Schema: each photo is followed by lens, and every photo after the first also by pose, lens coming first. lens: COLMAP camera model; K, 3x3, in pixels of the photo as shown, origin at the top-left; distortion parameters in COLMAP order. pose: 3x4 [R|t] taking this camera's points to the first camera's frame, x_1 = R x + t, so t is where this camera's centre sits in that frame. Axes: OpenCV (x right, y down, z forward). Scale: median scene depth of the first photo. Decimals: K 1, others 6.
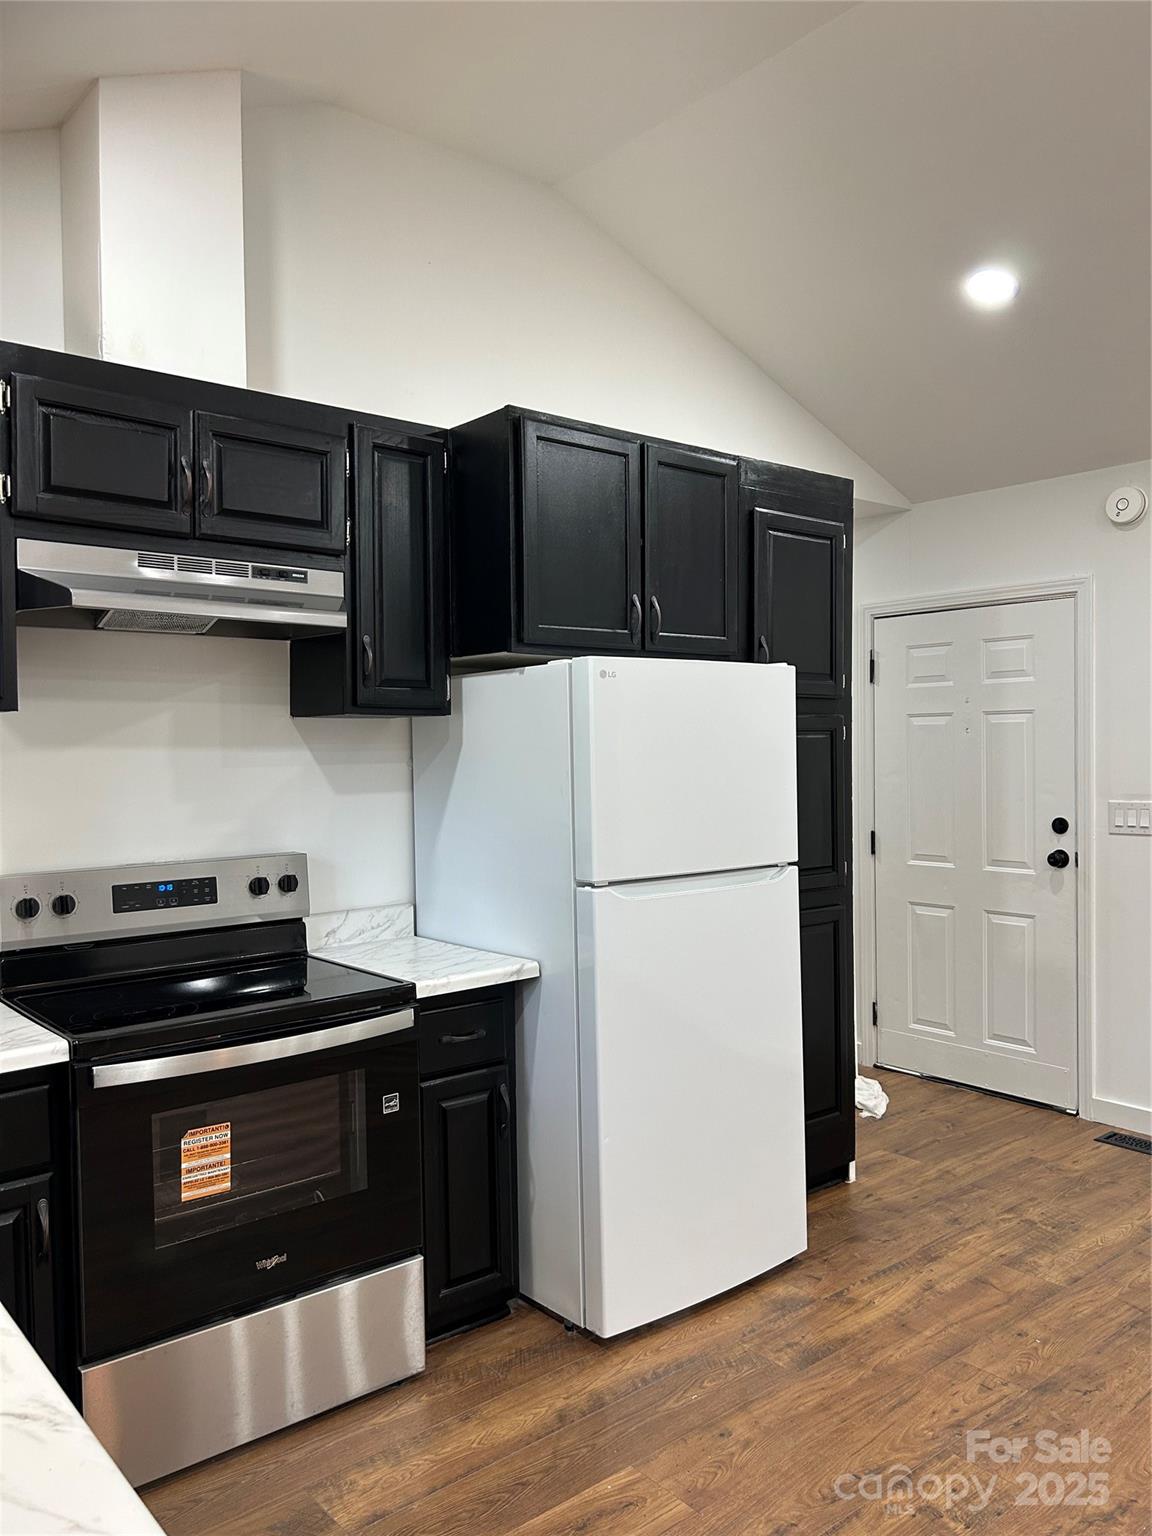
lens RADIAL K [[1183.7, 0, 581.8], [0, 1183.7, 772.5], [0, 0, 1]] dist [0.043515, -0.007852]
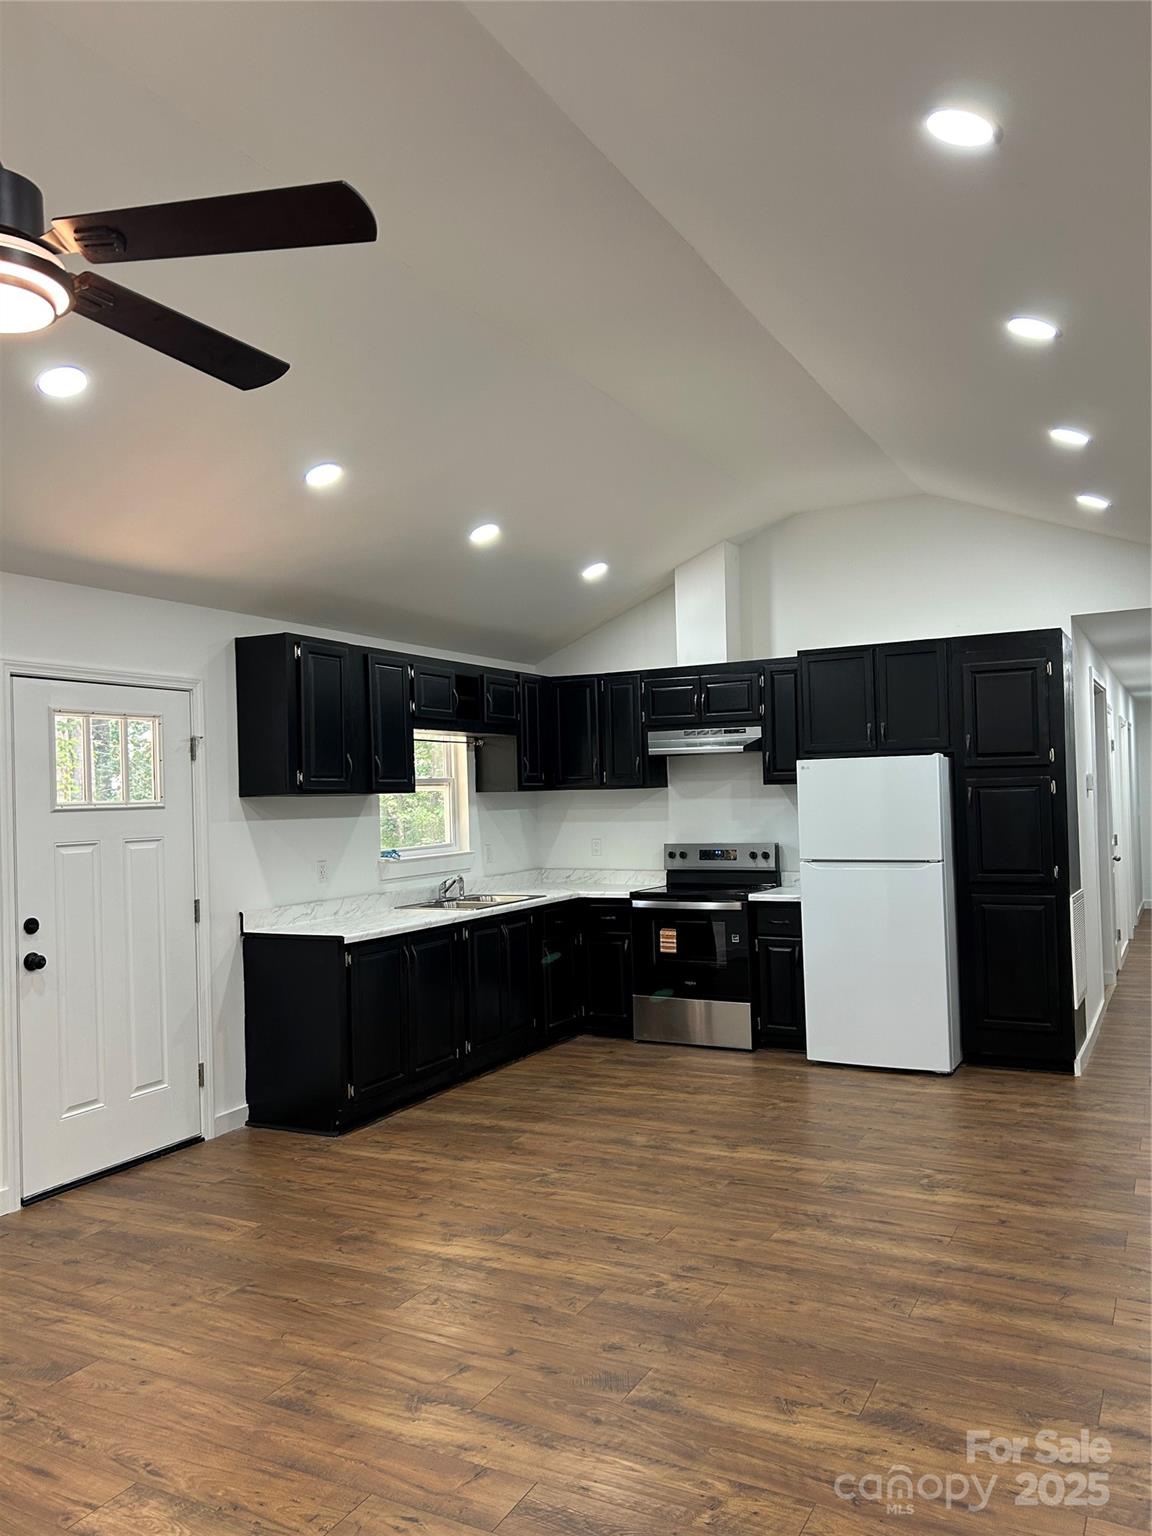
lens RADIAL K [[1183.7, 0, 581.8], [0, 1183.7, 772.5], [0, 0, 1]] dist [0.043515, -0.007852]
pose [[0.374881, -0.016413, -0.926928, 2.177535], [-0.002542, 0.999821, -0.018732, -0.033017], [0.927070, 0.009378, 0.374772, -0.282553]]
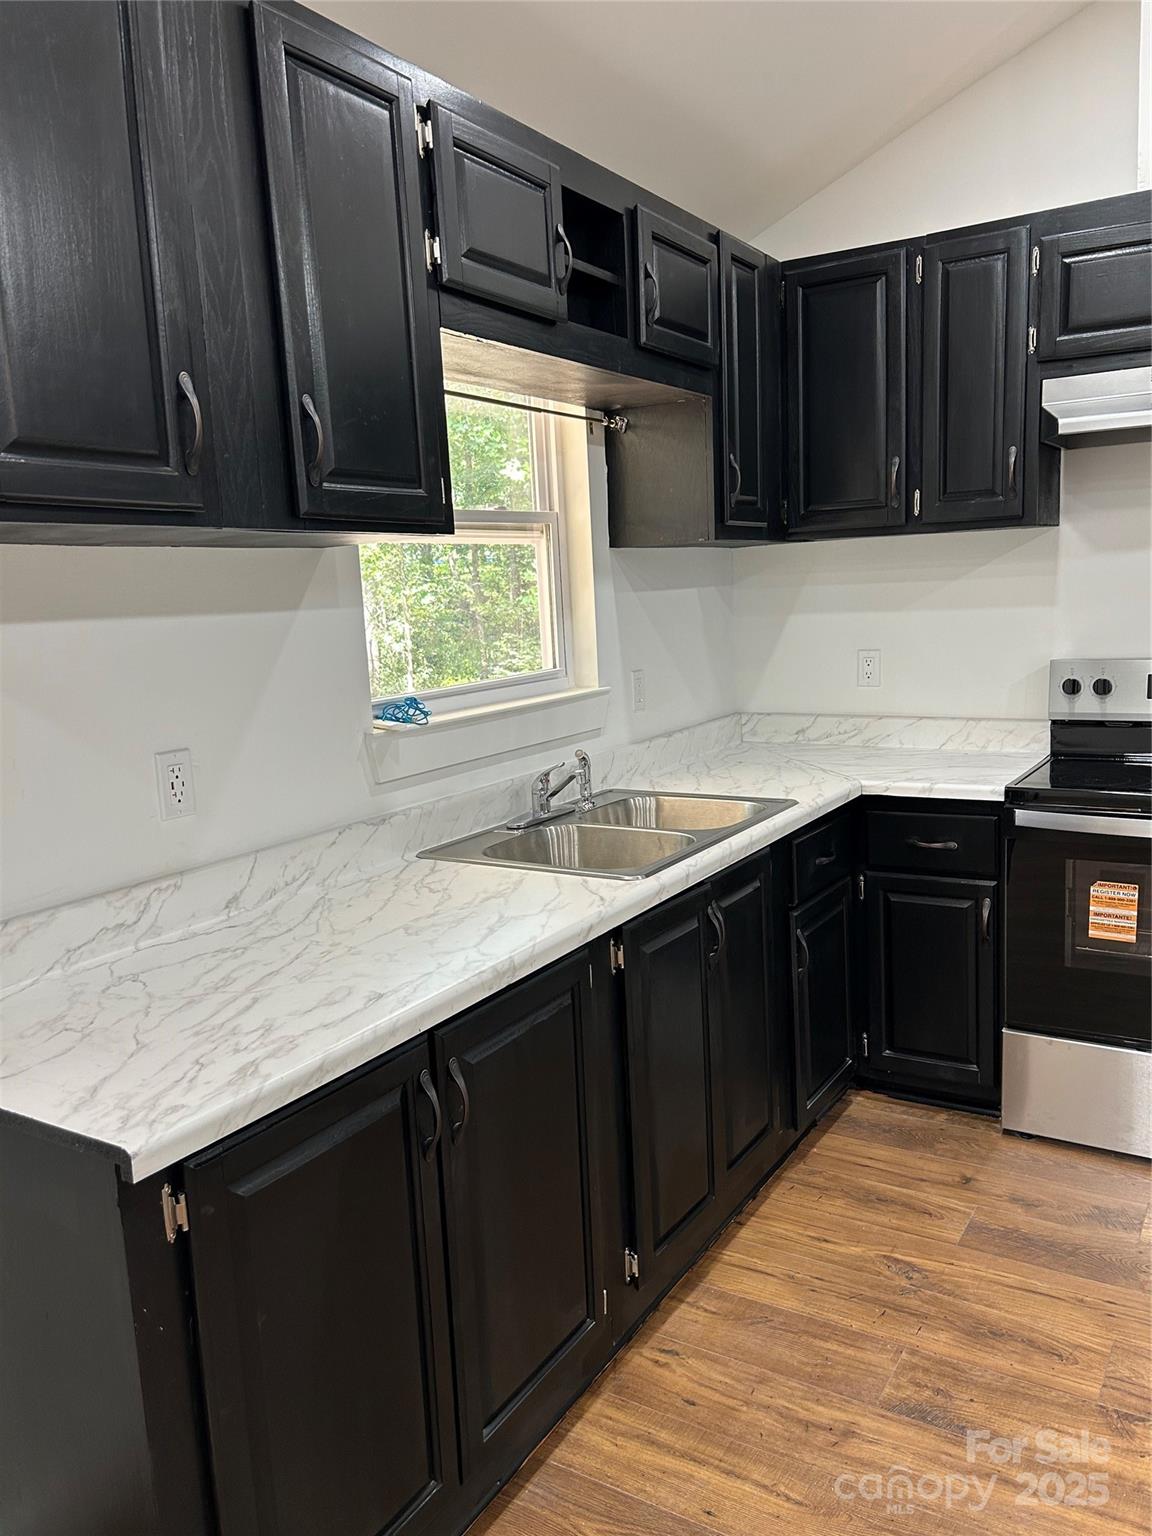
lens RADIAL K [[1183.7, 0, 581.8], [0, 1183.7, 772.5], [0, 0, 1]] dist [0.043515, -0.007852]
pose [[0.311434, 0.141902, -0.939613, 0.559584], [0.019799, 0.987604, 0.155712, -0.000048], [0.950061, -0.067097, 0.304764, 0.149953]]
